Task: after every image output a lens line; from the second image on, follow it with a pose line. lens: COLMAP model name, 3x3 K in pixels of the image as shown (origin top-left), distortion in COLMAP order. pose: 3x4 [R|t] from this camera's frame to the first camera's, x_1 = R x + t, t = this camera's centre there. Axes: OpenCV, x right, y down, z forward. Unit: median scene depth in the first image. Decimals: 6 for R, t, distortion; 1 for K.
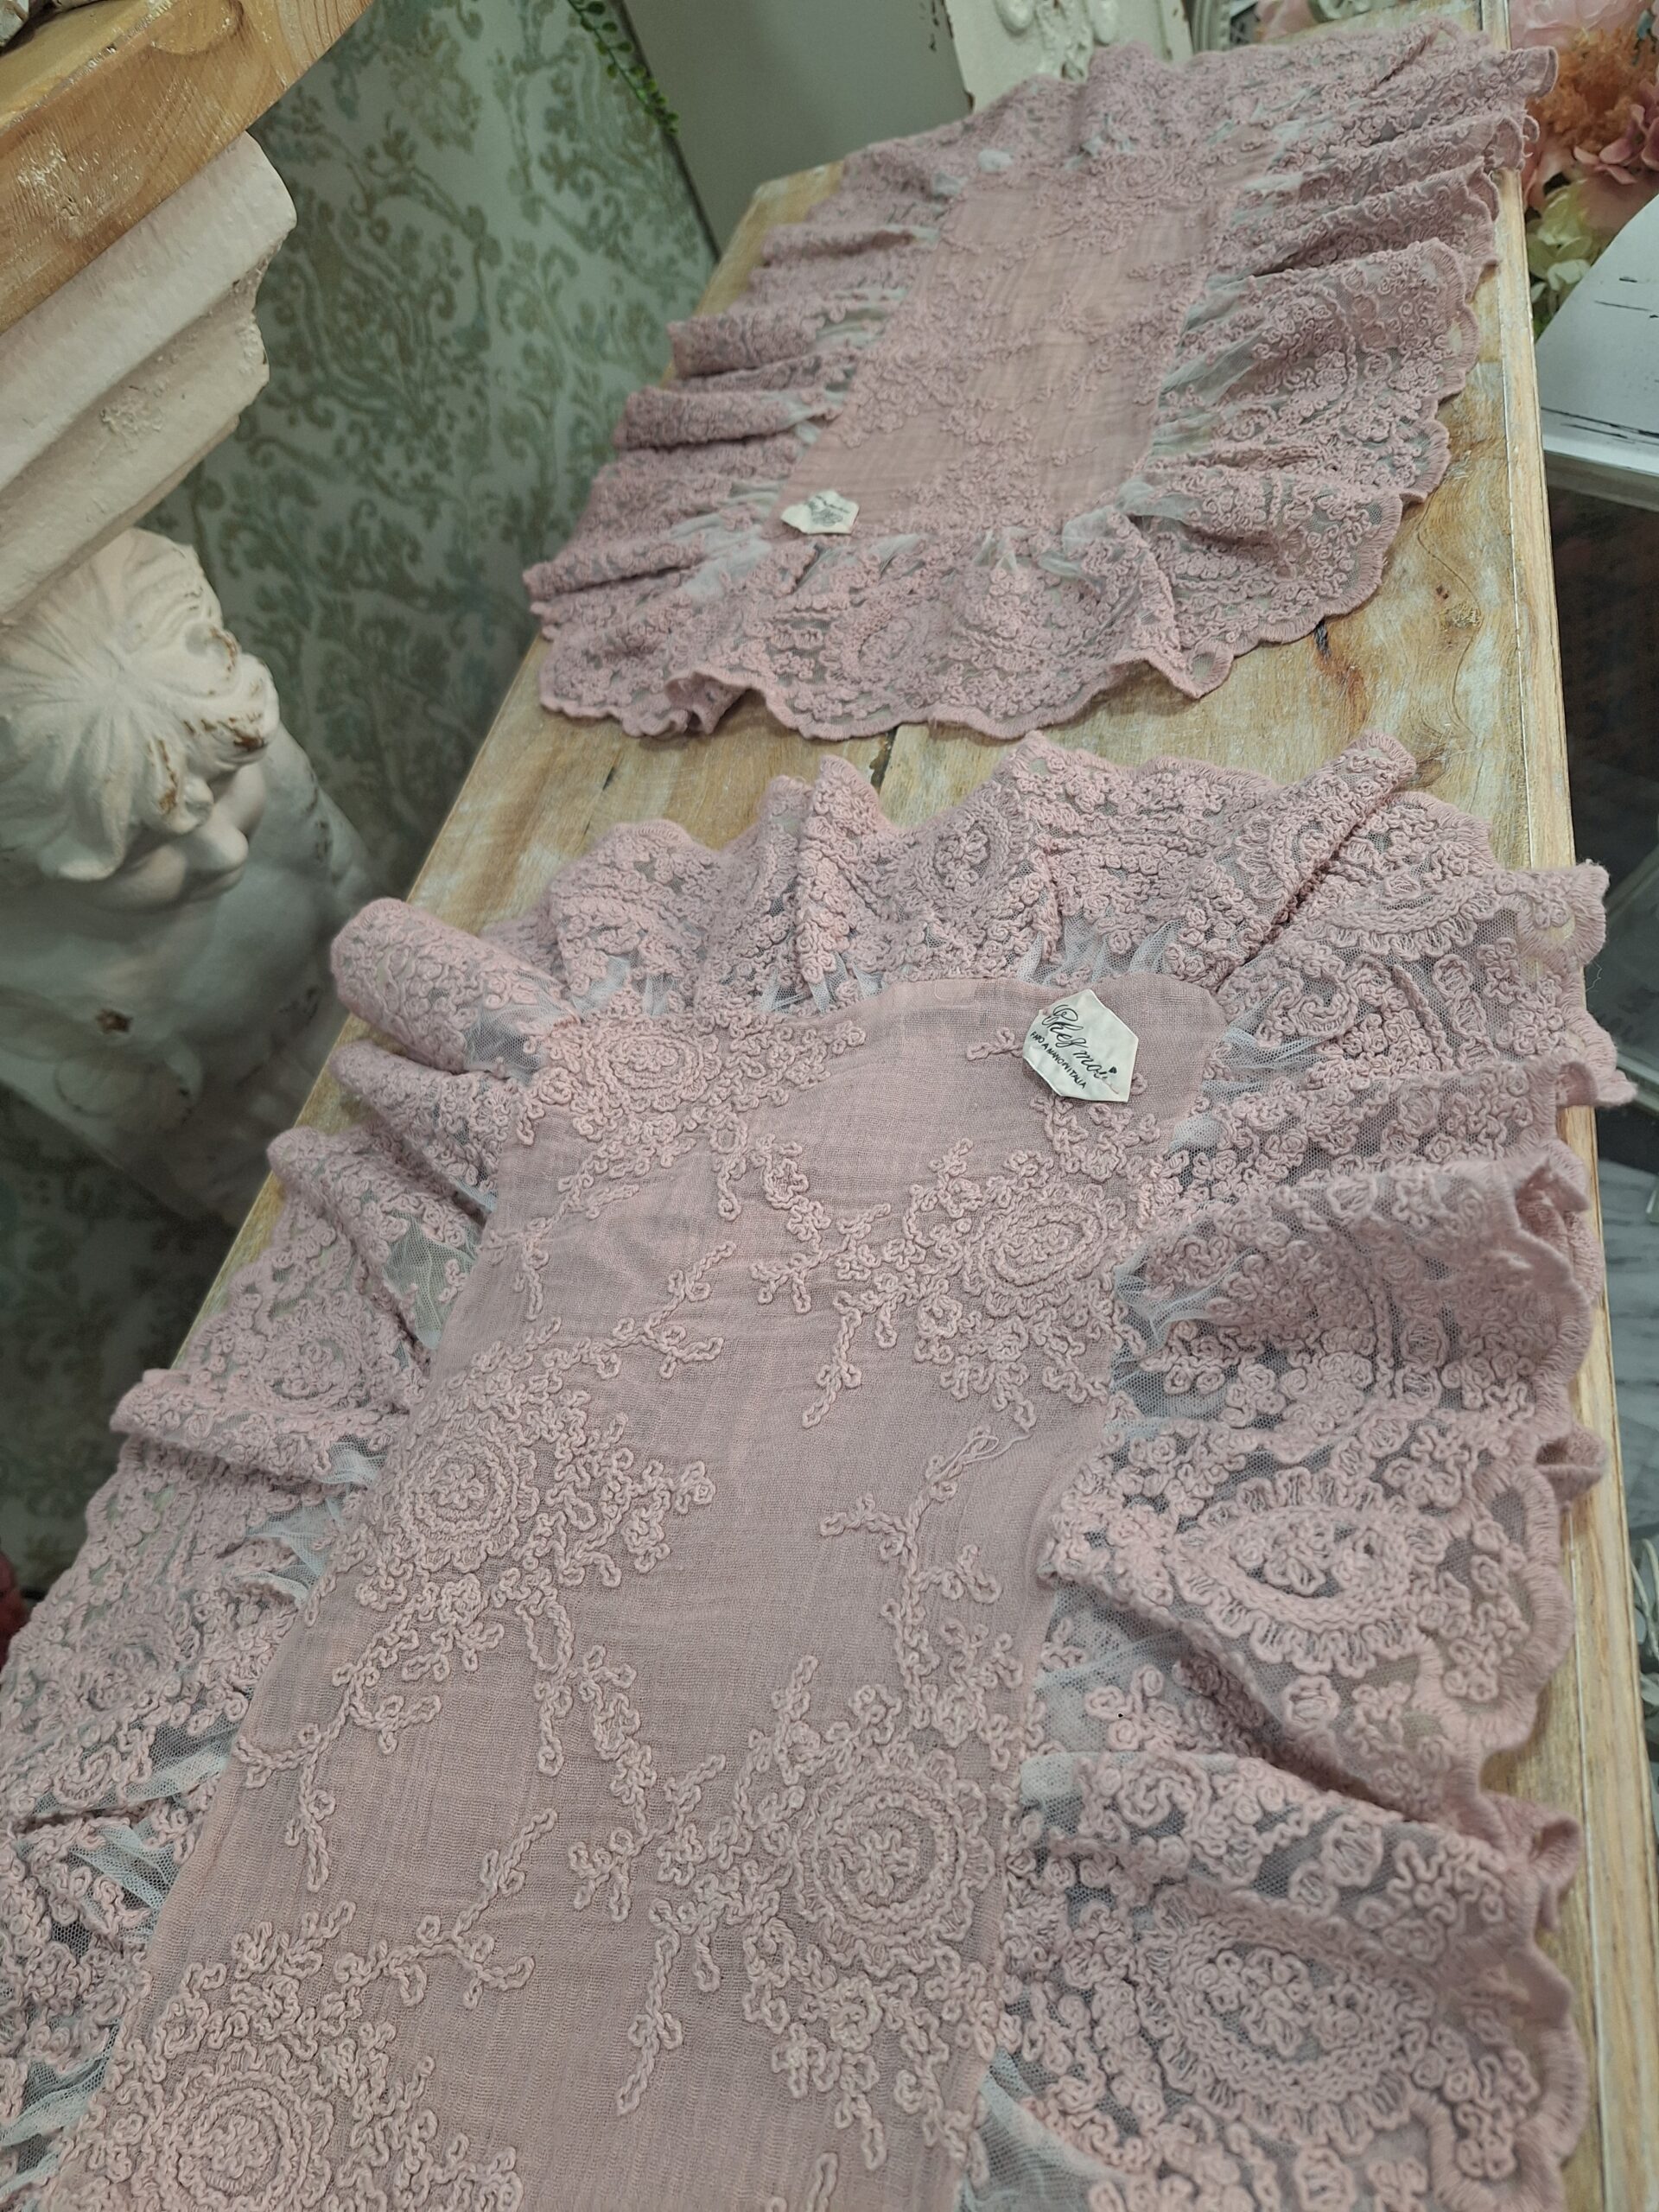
lens RADIAL K [[1572.1, 0, 840.9], [0, 1572.1, 1100.9], [0, 0, 1]] dist [0.037293, -0.037841]
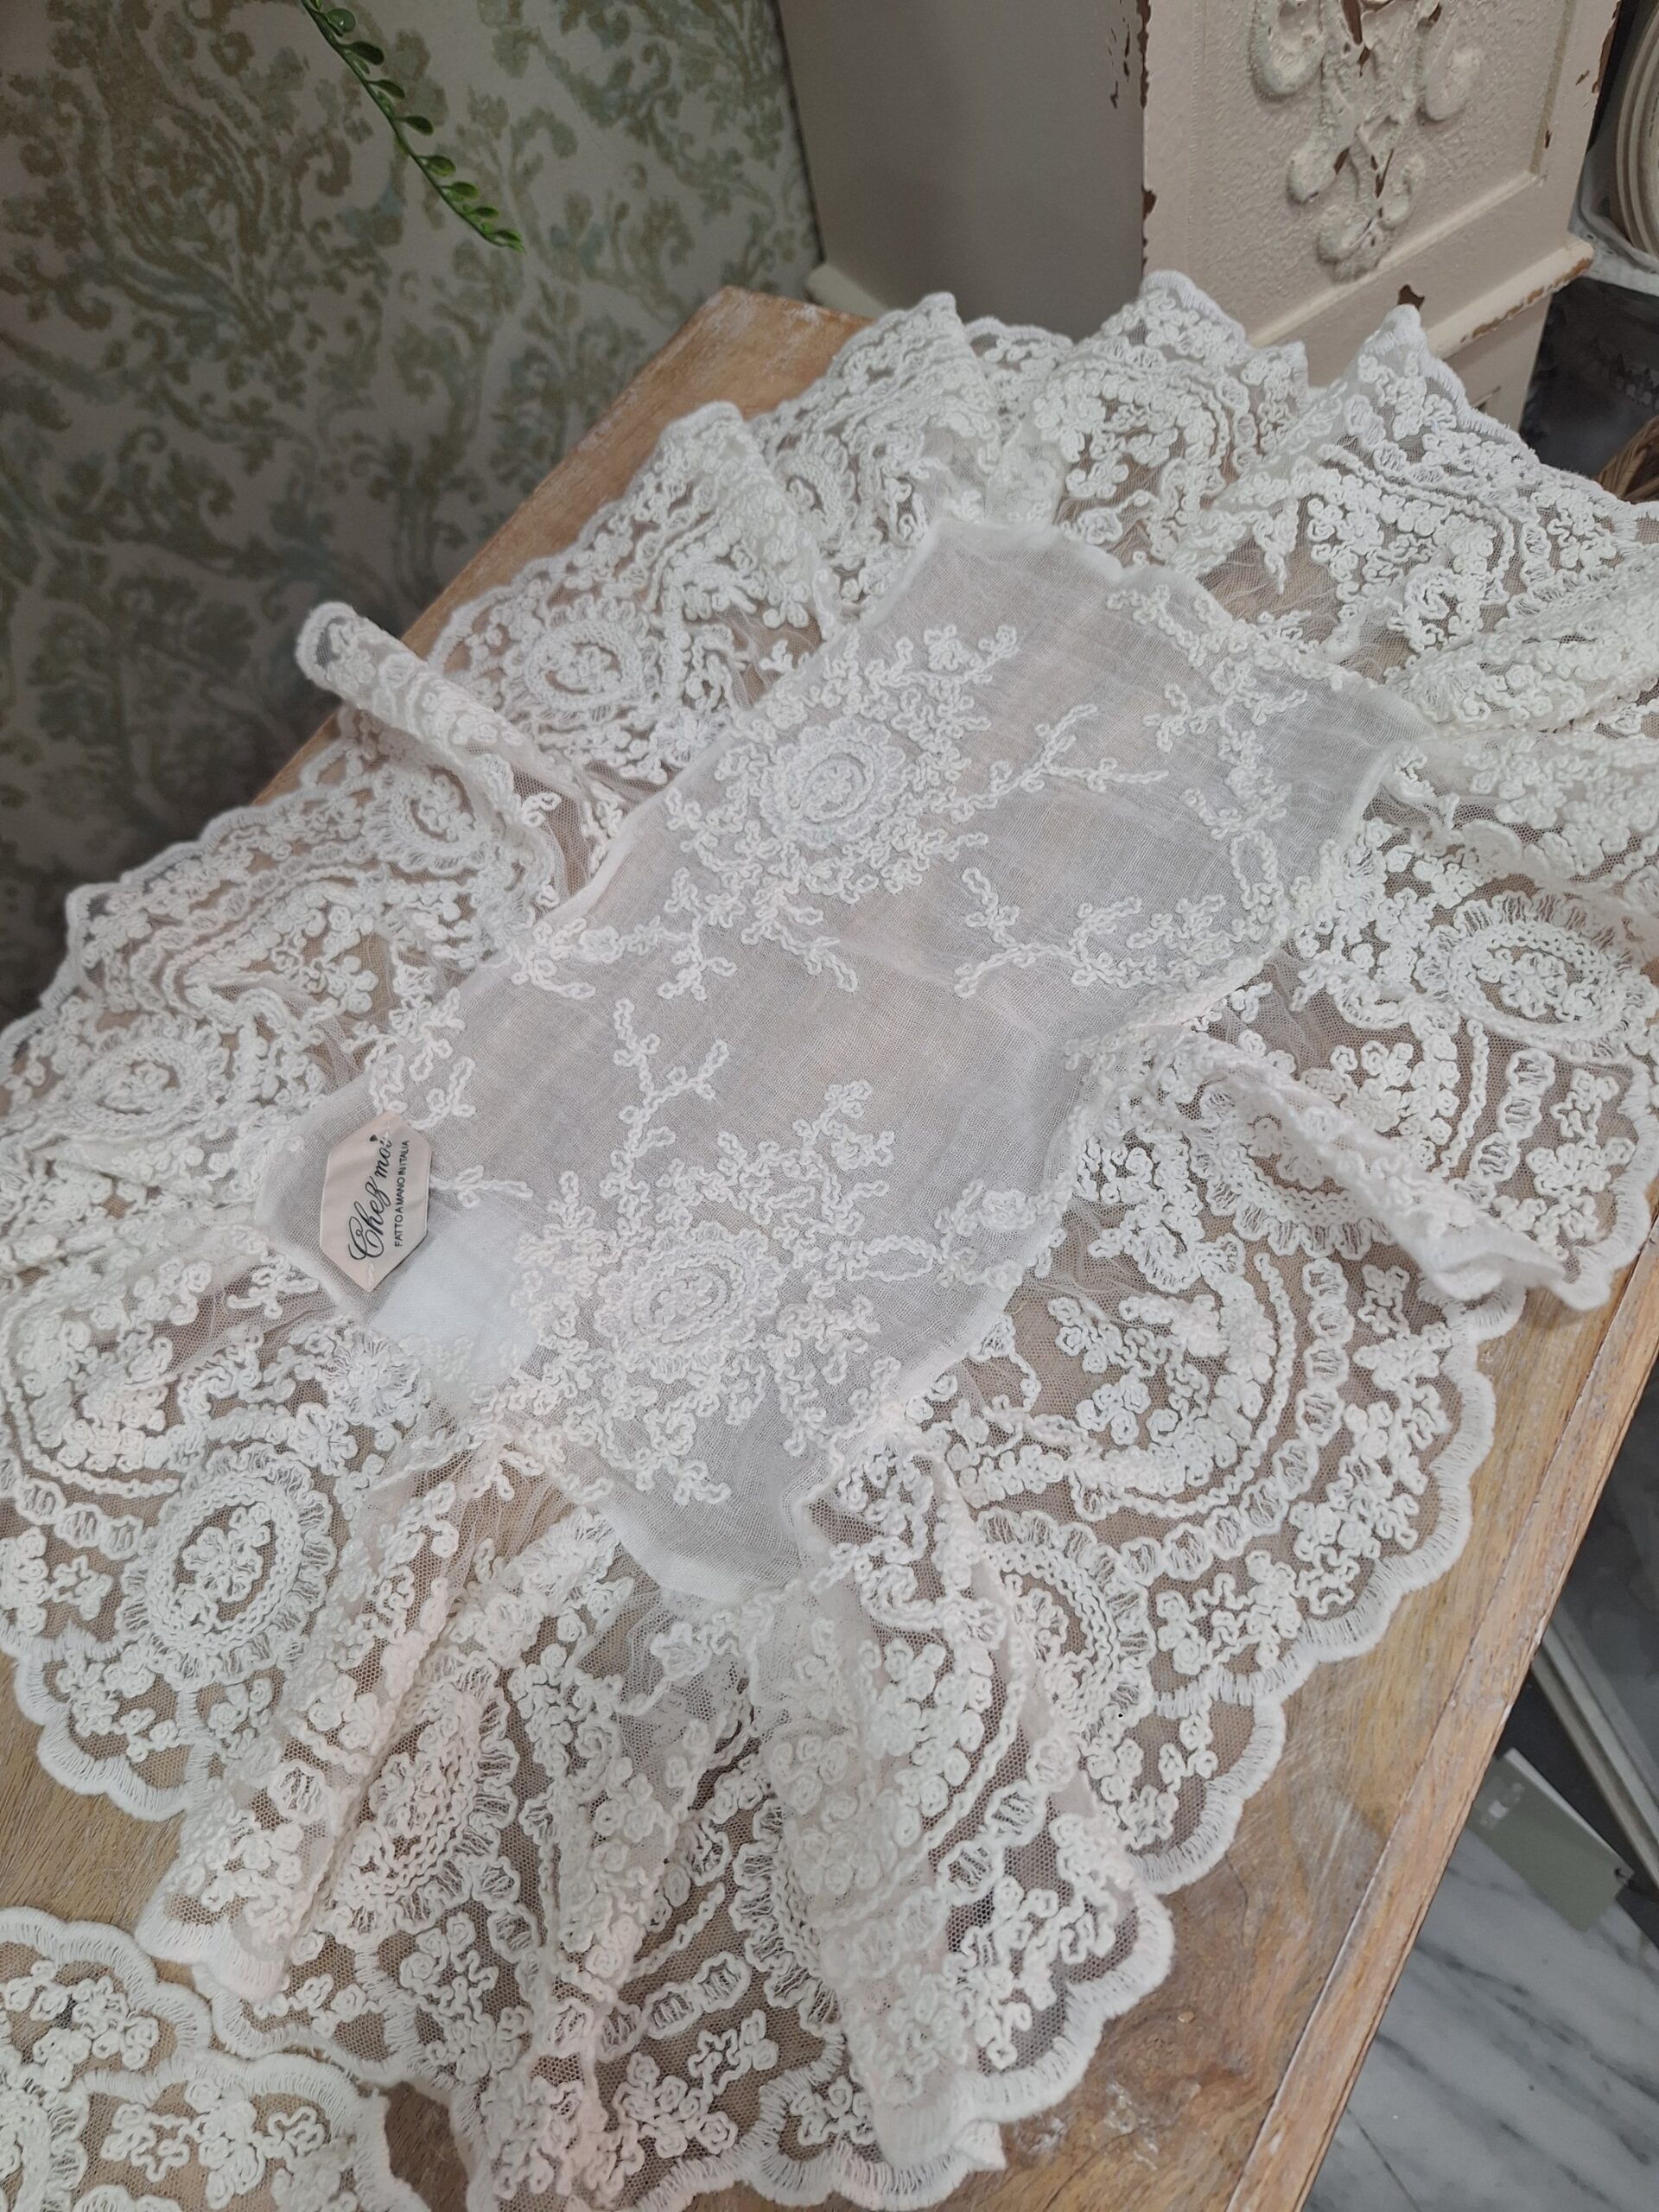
lens RADIAL K [[1596.4, 0, 836.2], [0, 1596.4, 1078.9], [0, 0, 1]] dist [0.001203, 0.004850]
pose [[0.932604, 0.360740, -0.010827, 0.110121], [-0.346519, 0.903418, 0.252509, -0.492319], [0.100871, -0.231739, 0.967534, 0.351890]]
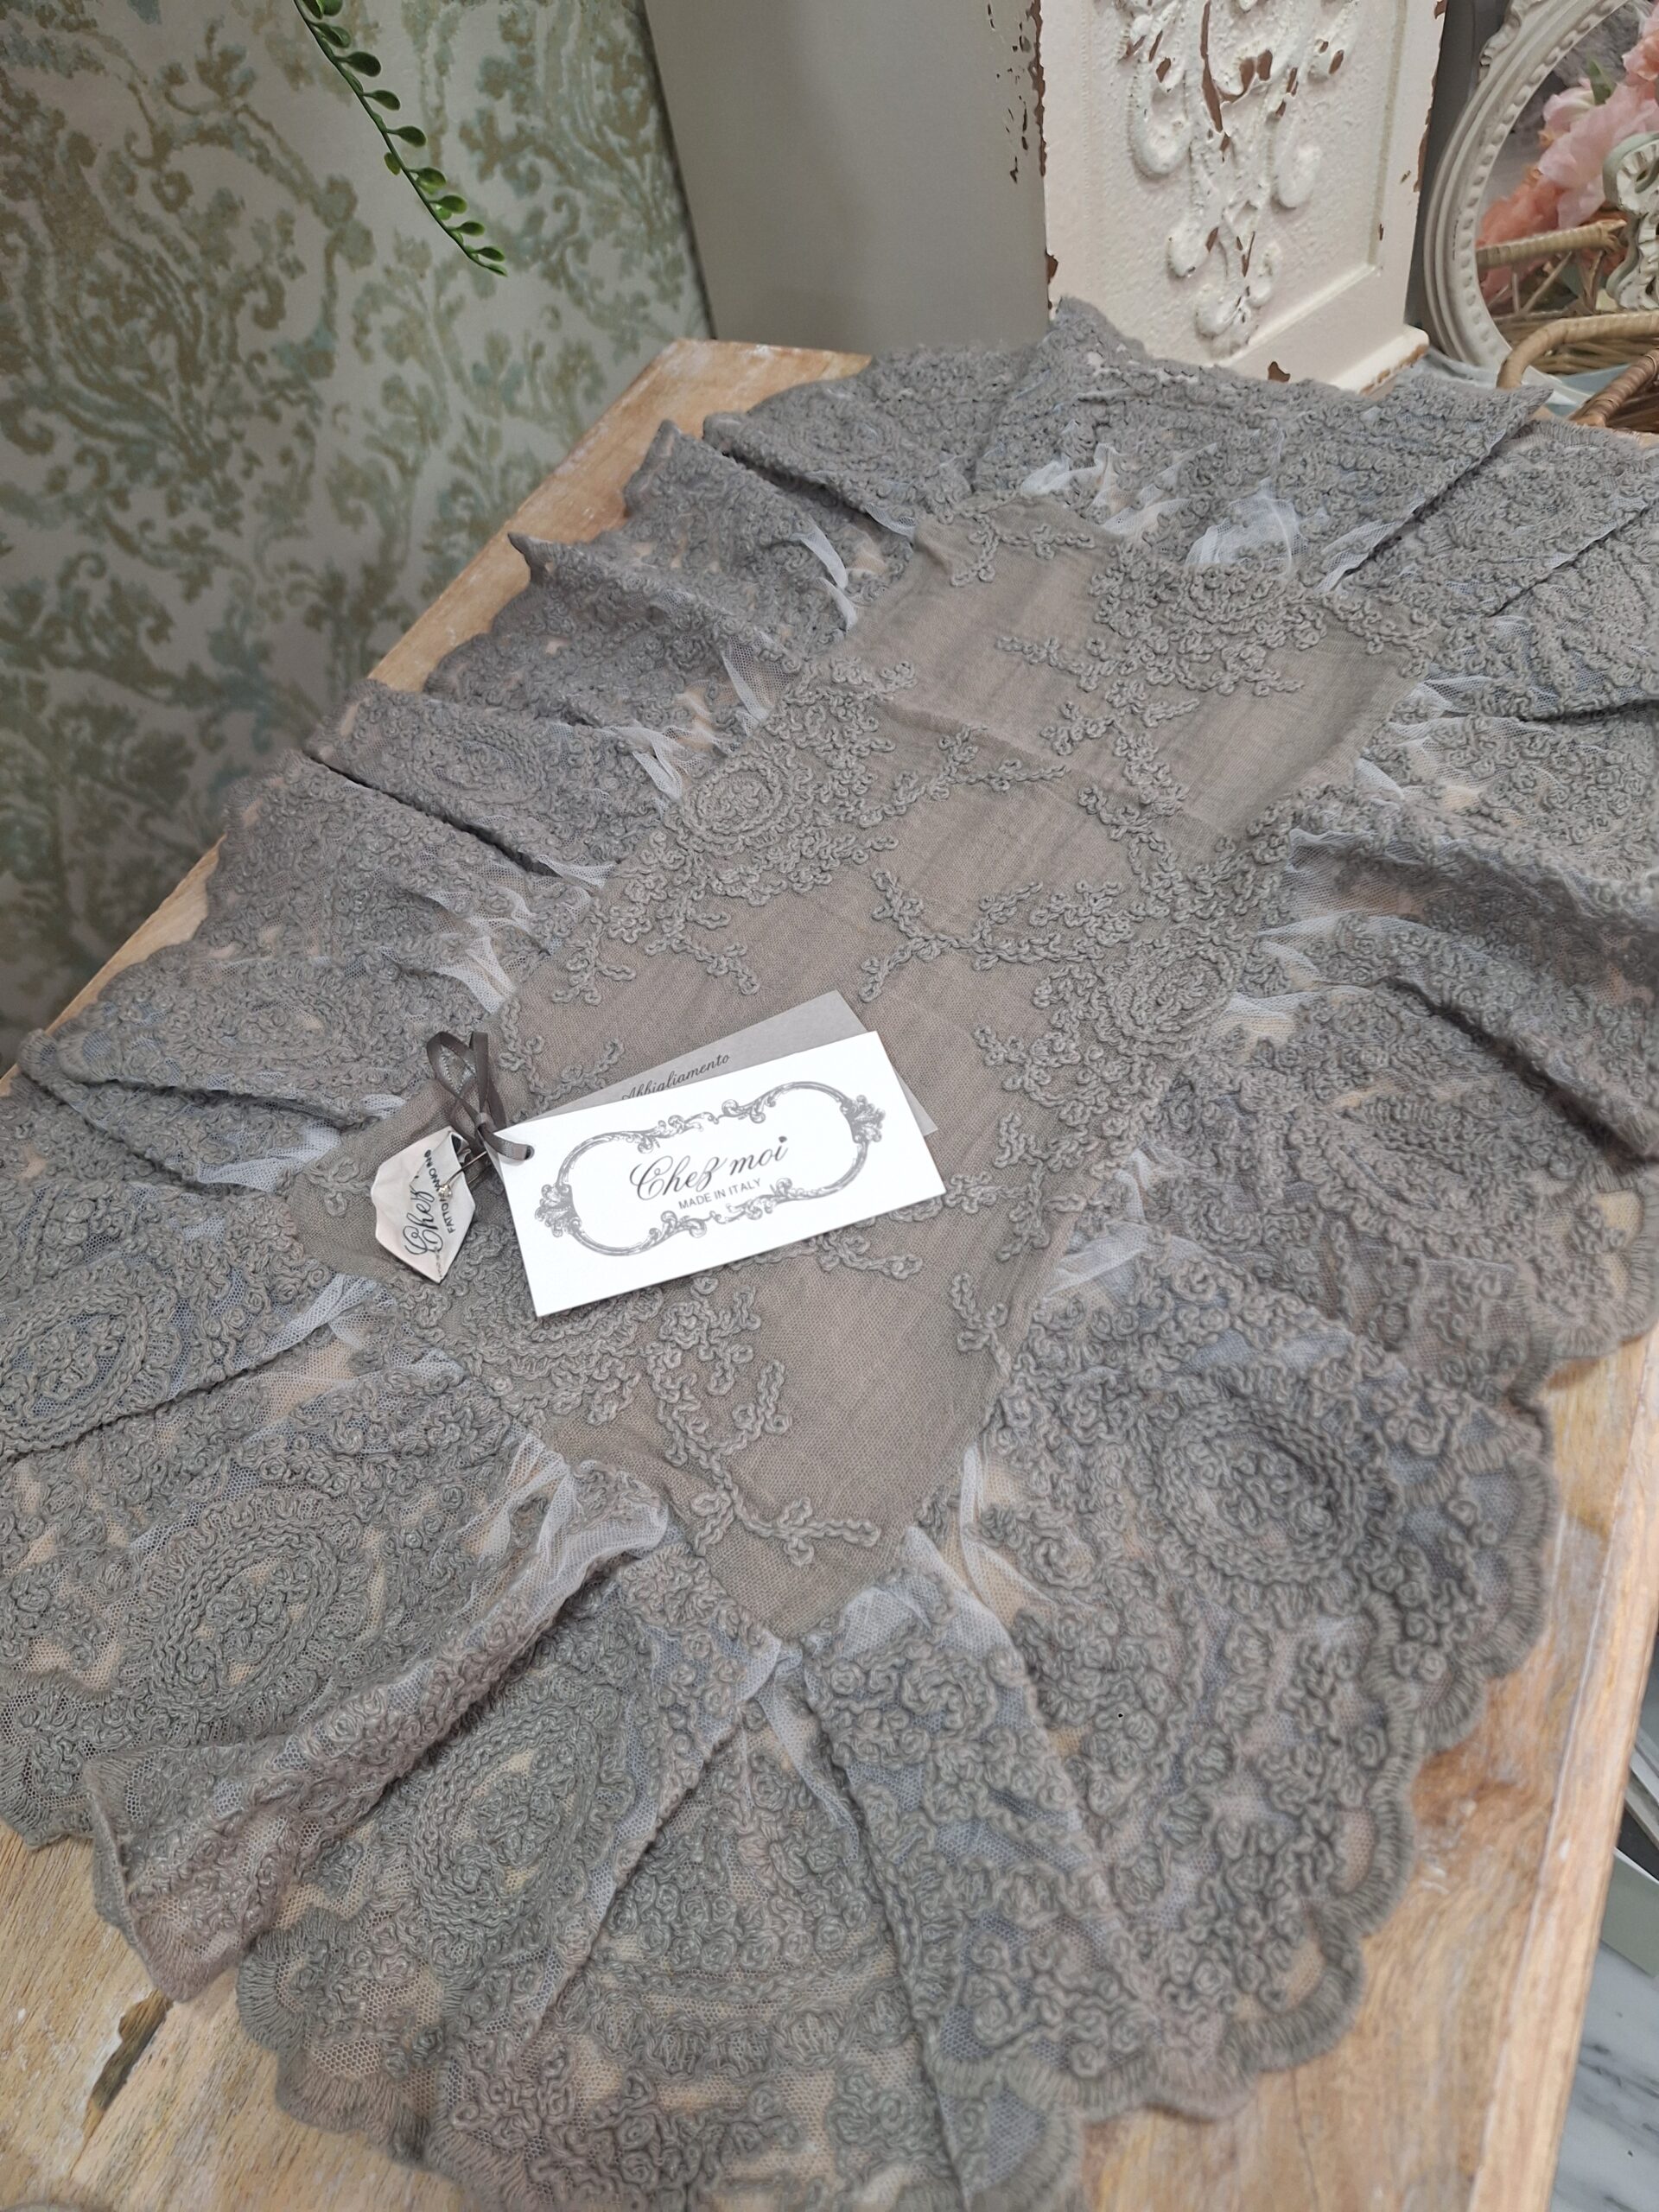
lens RADIAL K [[1572.1, 0, 840.9], [0, 1572.1, 1100.9], [0, 0, 1]] dist [0.037293, -0.037841]
pose [[0.960695, 0.276918, 0.019532, 0.090794], [-0.277484, 0.955811, 0.097097, -0.376338], [0.008219, -0.098700, 0.995083, 0.338212]]
